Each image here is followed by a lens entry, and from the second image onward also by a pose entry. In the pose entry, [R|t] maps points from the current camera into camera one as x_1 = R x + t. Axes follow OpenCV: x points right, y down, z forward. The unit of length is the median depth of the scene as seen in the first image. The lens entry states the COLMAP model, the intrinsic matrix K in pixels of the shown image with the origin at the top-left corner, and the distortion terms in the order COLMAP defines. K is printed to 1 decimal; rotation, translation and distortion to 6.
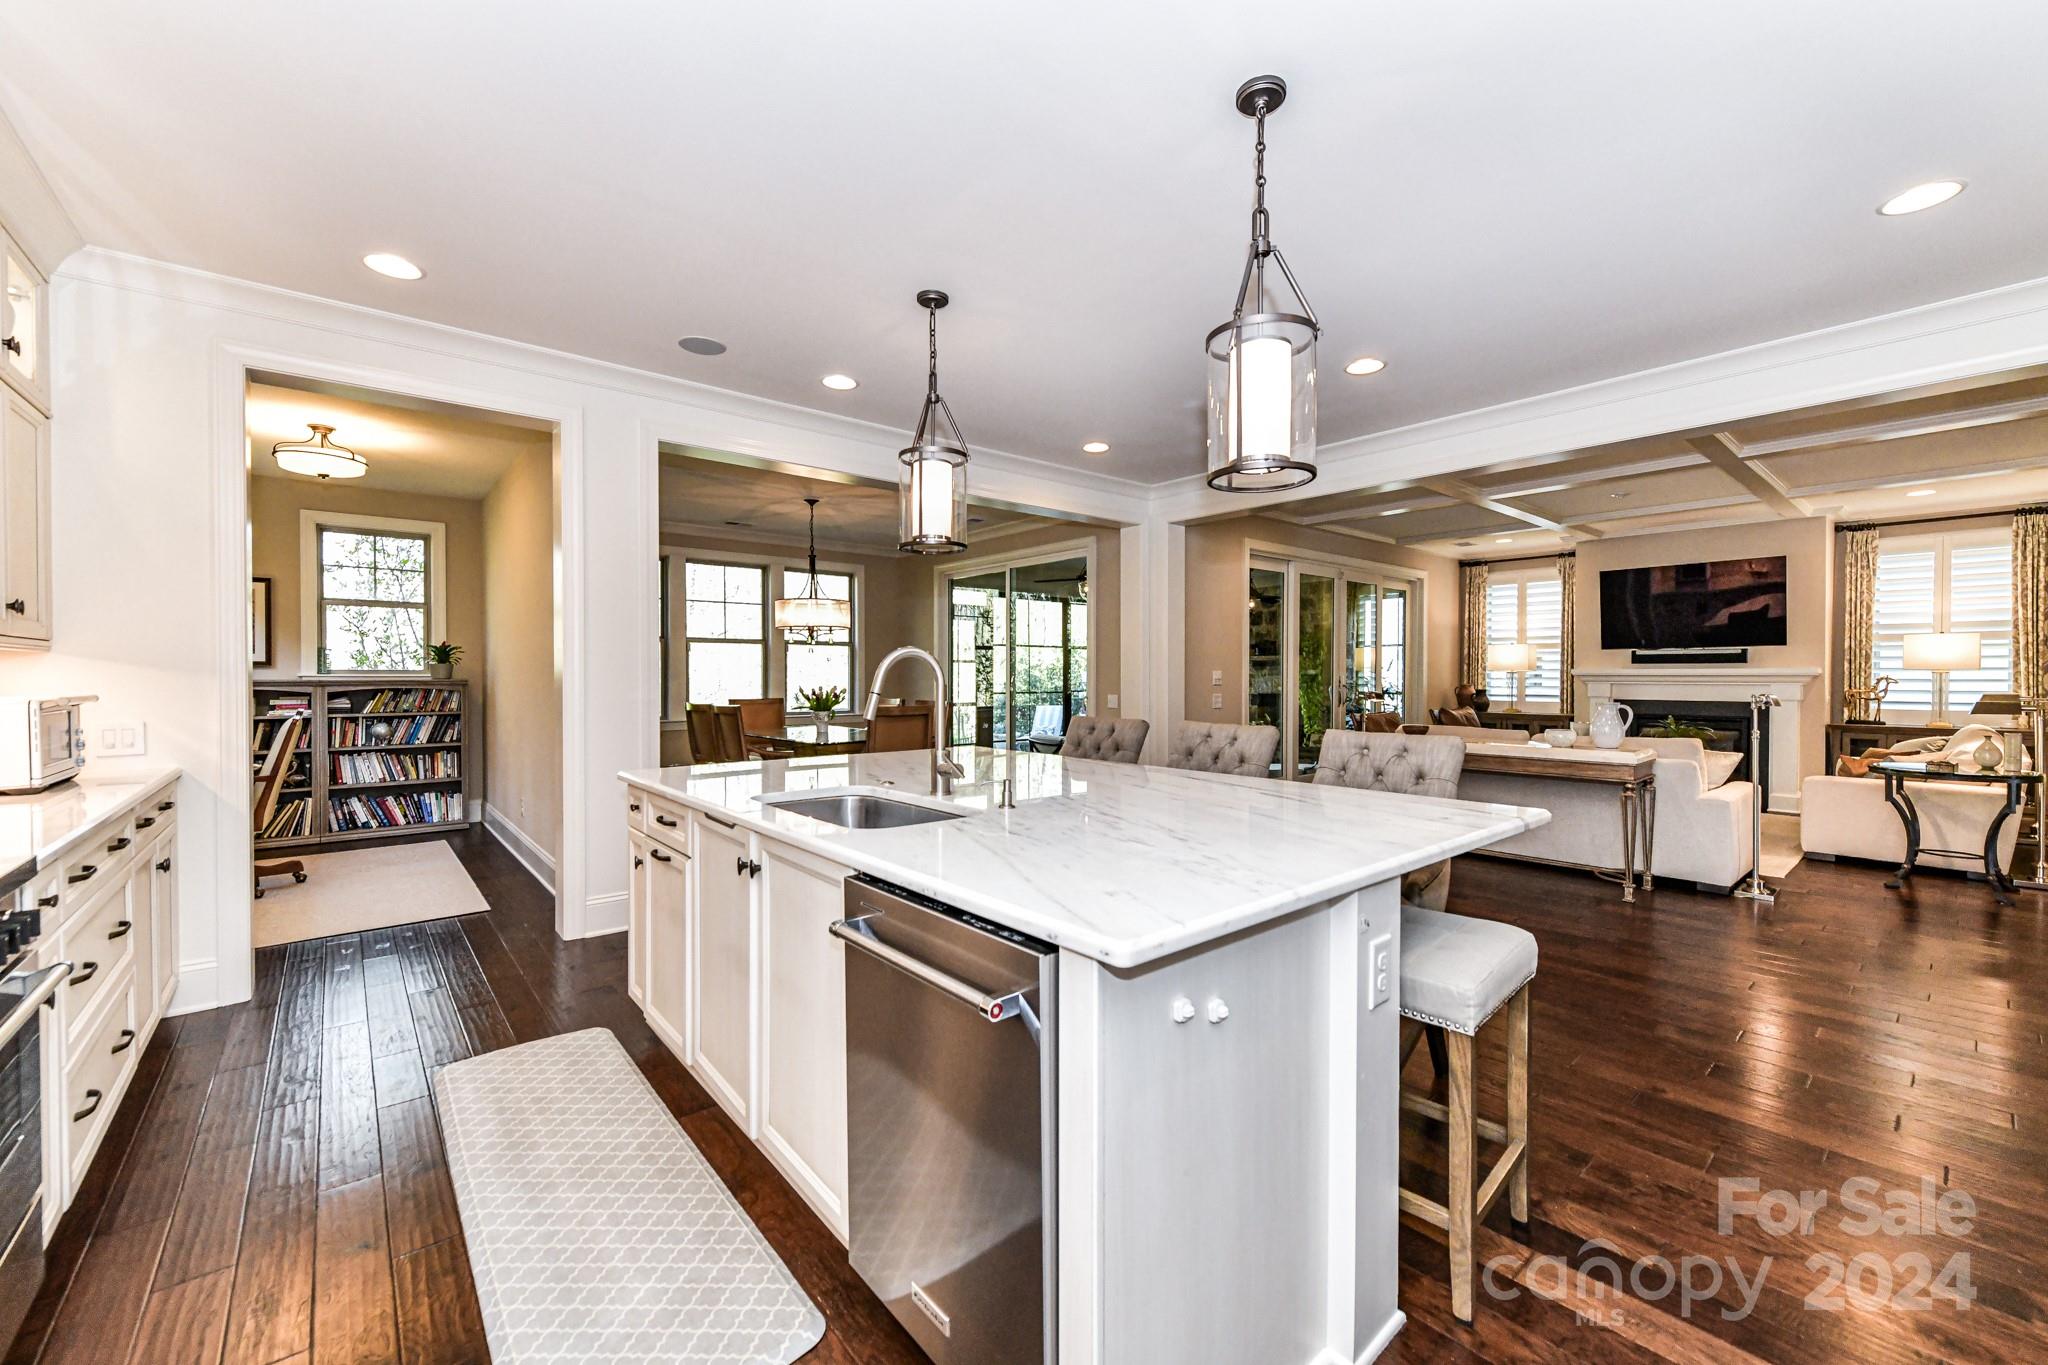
lens RADIAL K [[819.2, 0, 1029.5], [0, 819.2, 683.6], [0, 0, 1]] dist [-0.002237, -0.001052]
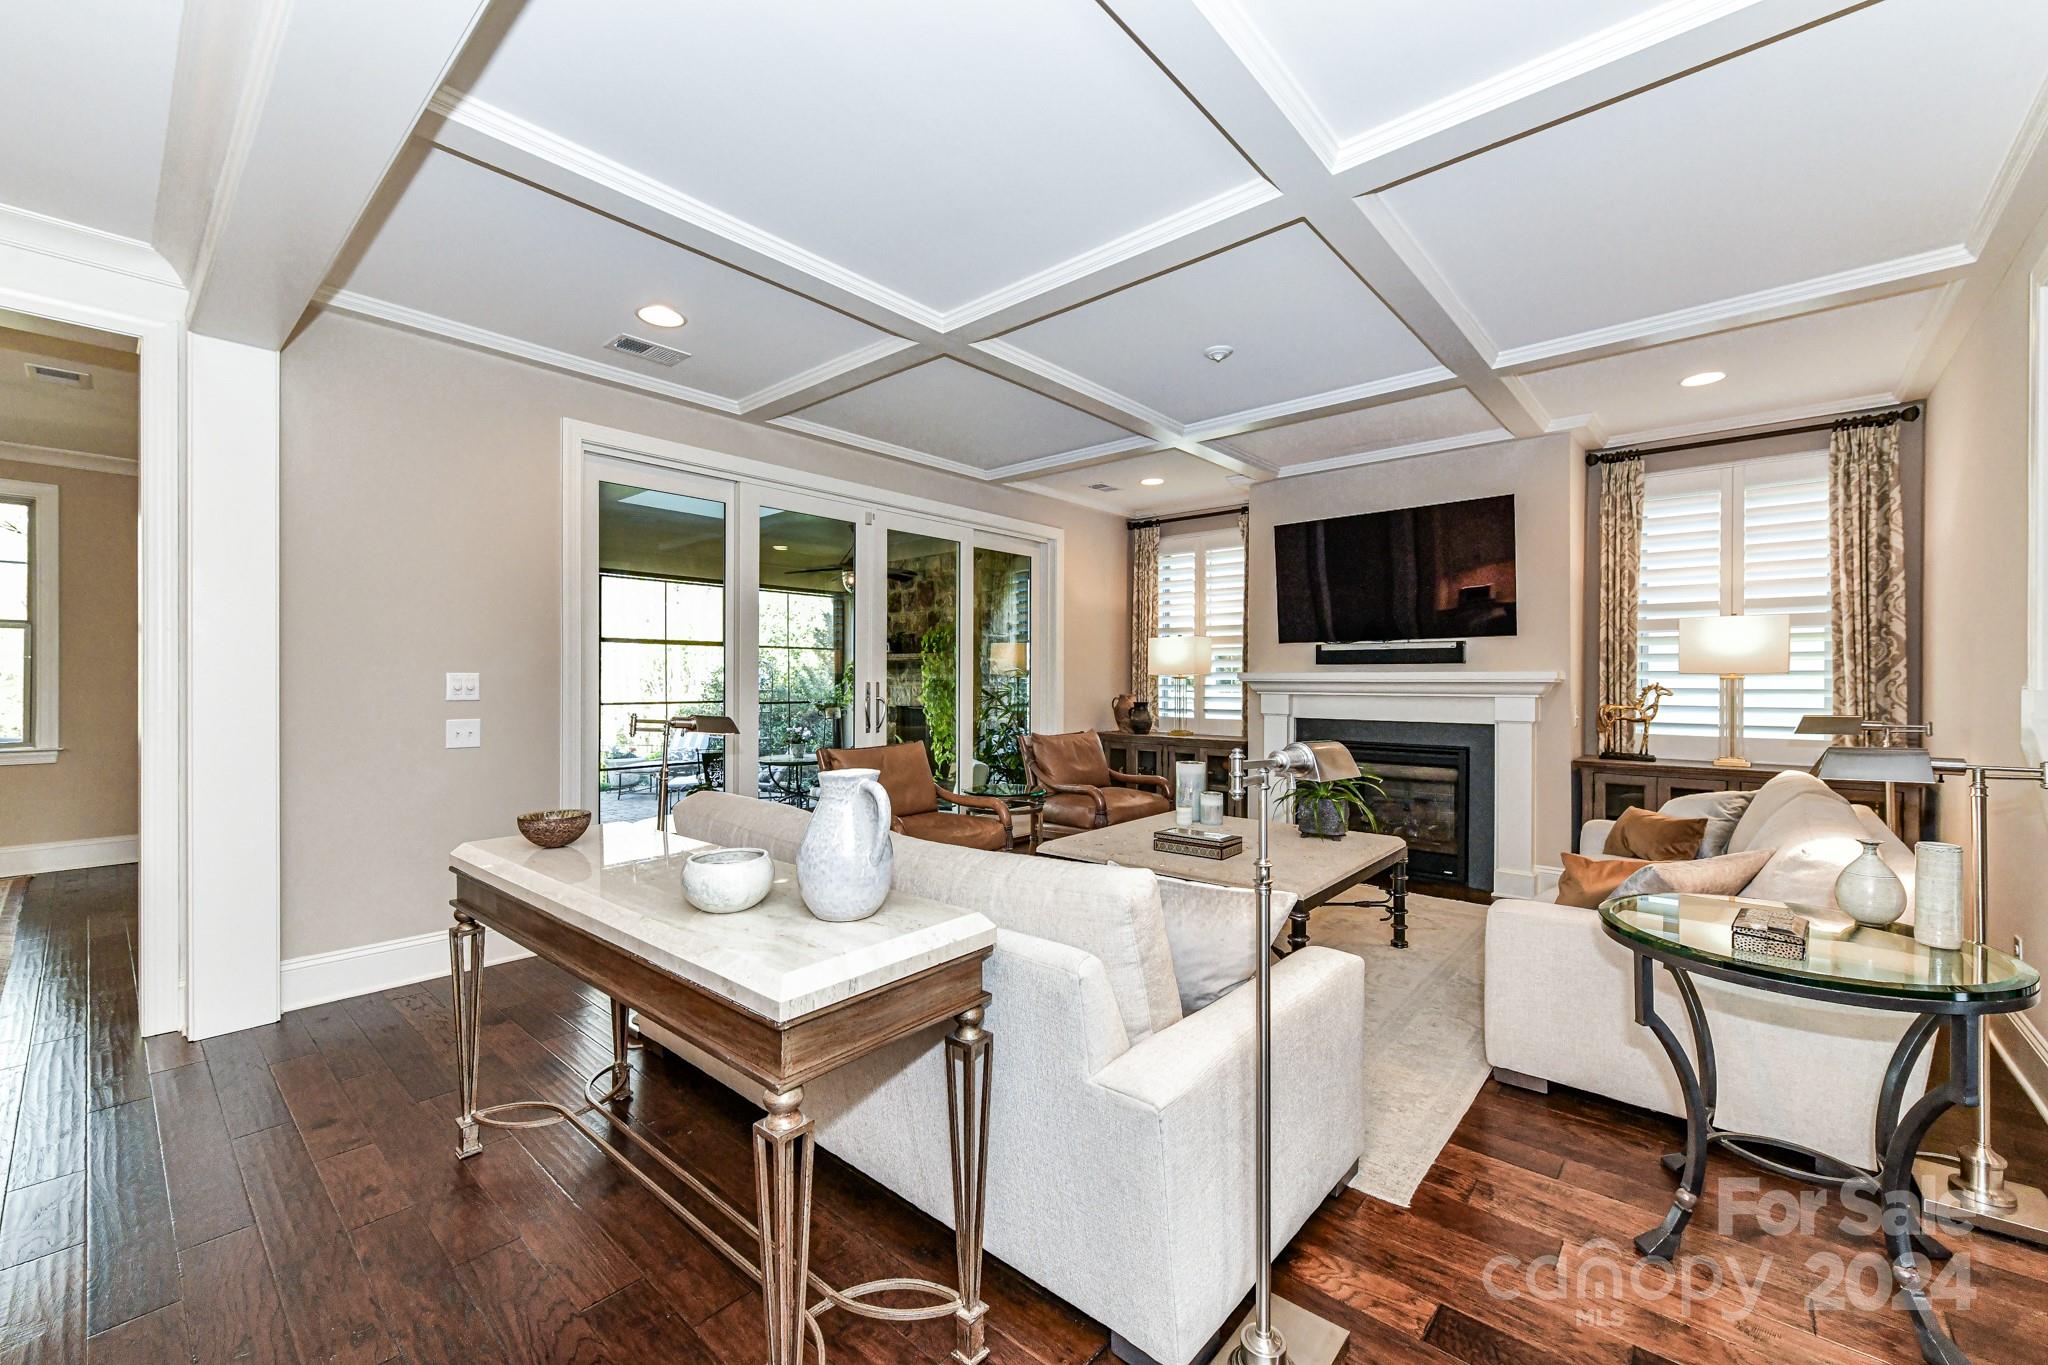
lens RADIAL K [[819.2, 0, 1021.1], [0, 819.2, 681.3], [0, 0, 1]] dist [-0.002237, -0.001052]
pose [[0.990142, 0.001704, 0.140058, 0.461462], [-0.000307, 0.999950, -0.009993, -0.004765], [-0.140068, 0.009851, 0.990093, 0.429767]]
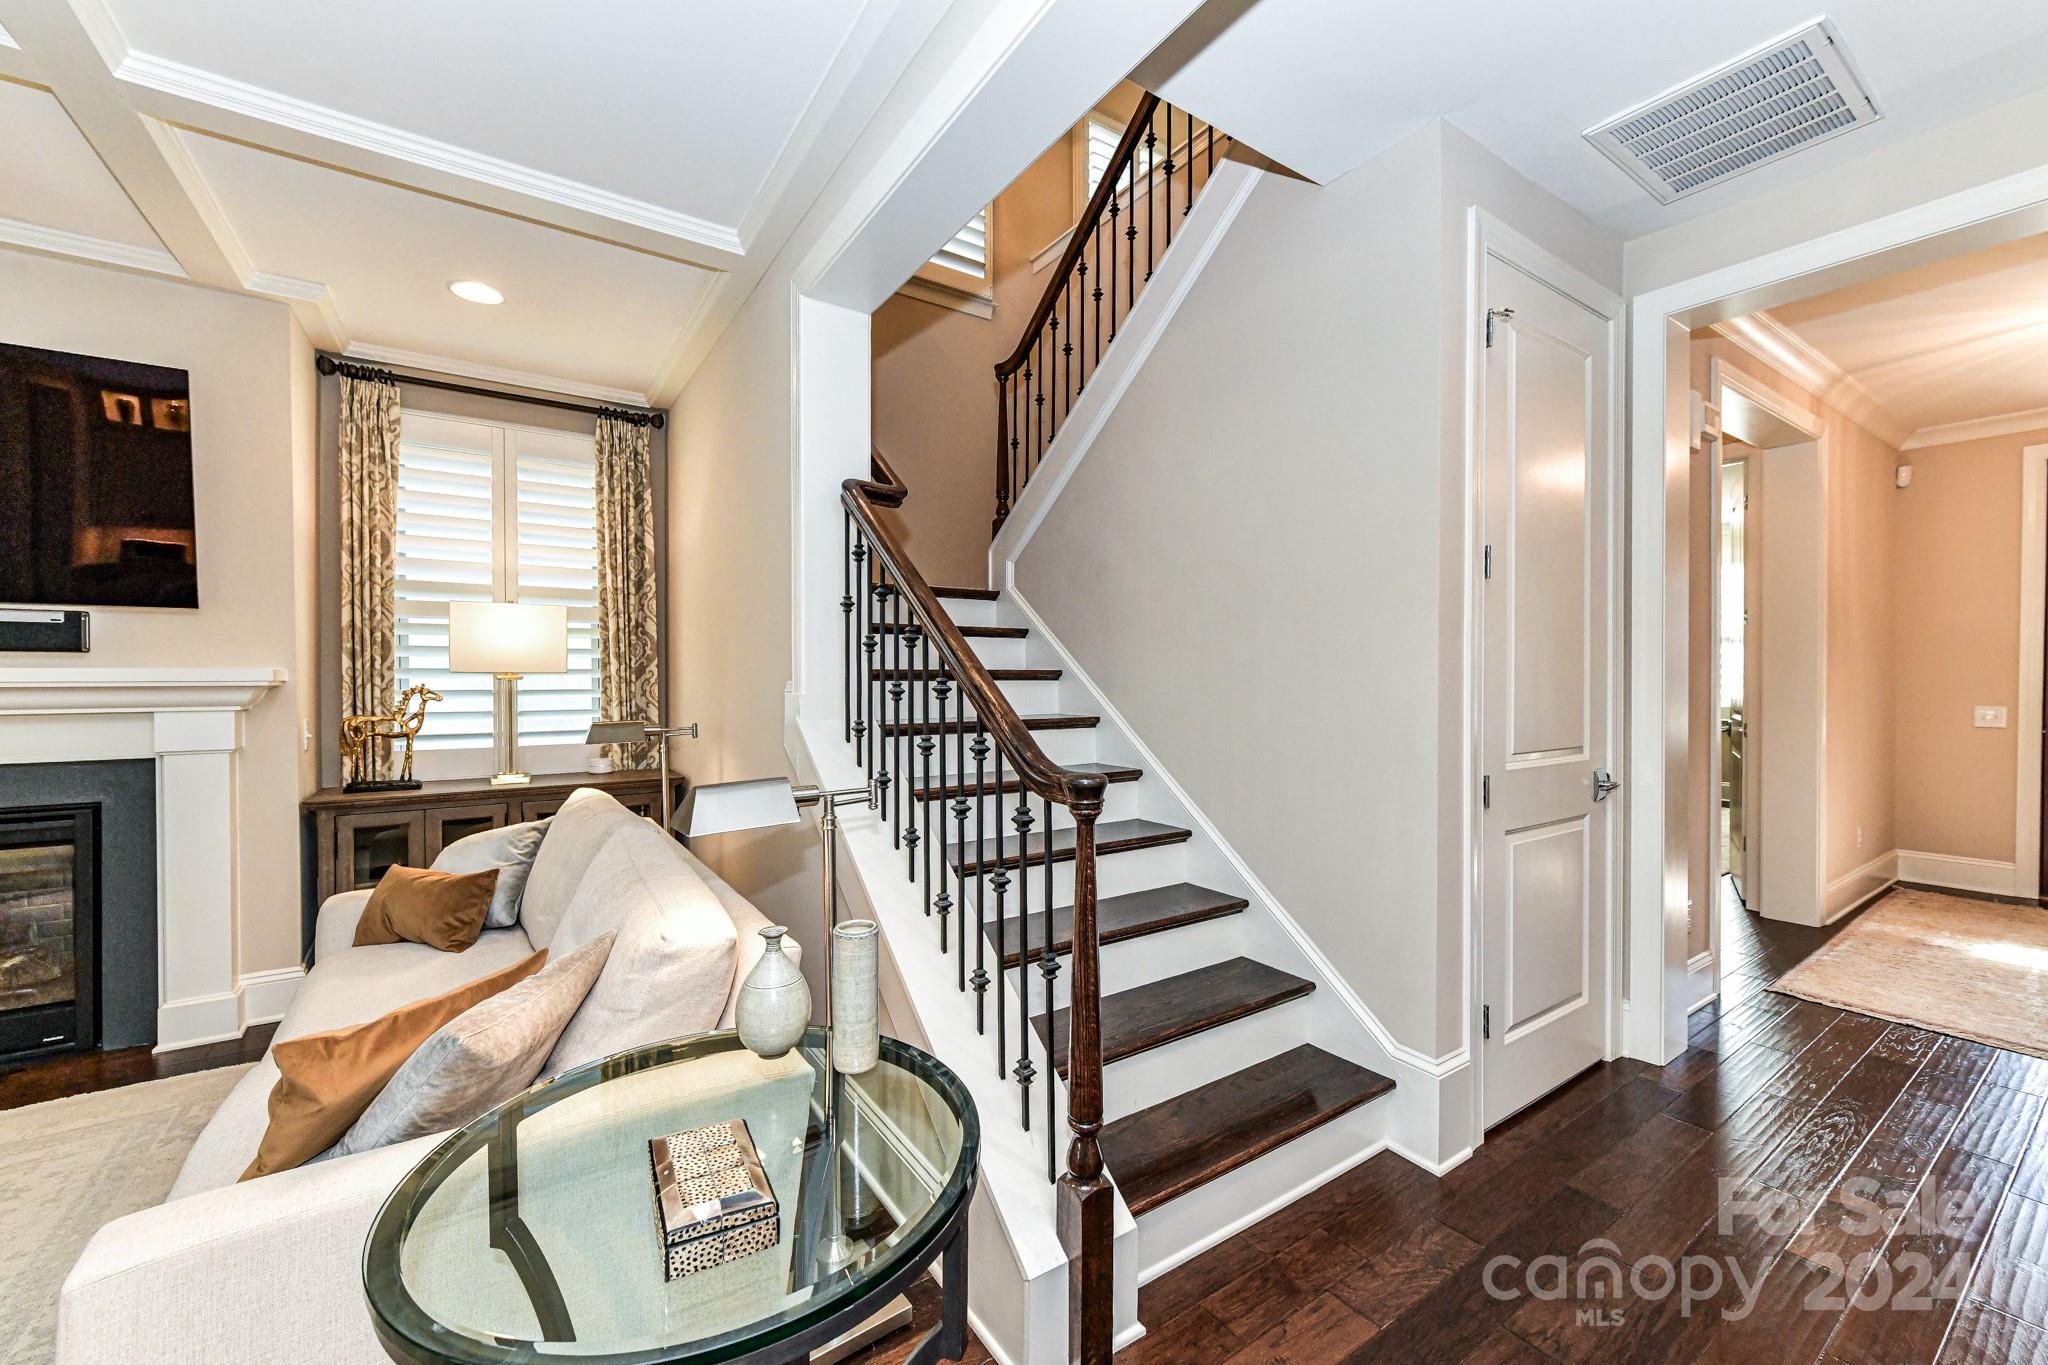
lens RADIAL K [[819.2, 0, 1012.5], [0, 819.2, 689.8], [0, 0, 1]] dist [-0.002237, -0.001052]
pose [[0.124818, -0.018593, 0.992005, 0.600277], [0.009152, 0.999803, 0.017587, -0.011921], [-0.992137, 0.006883, 0.124963, 0.579463]]
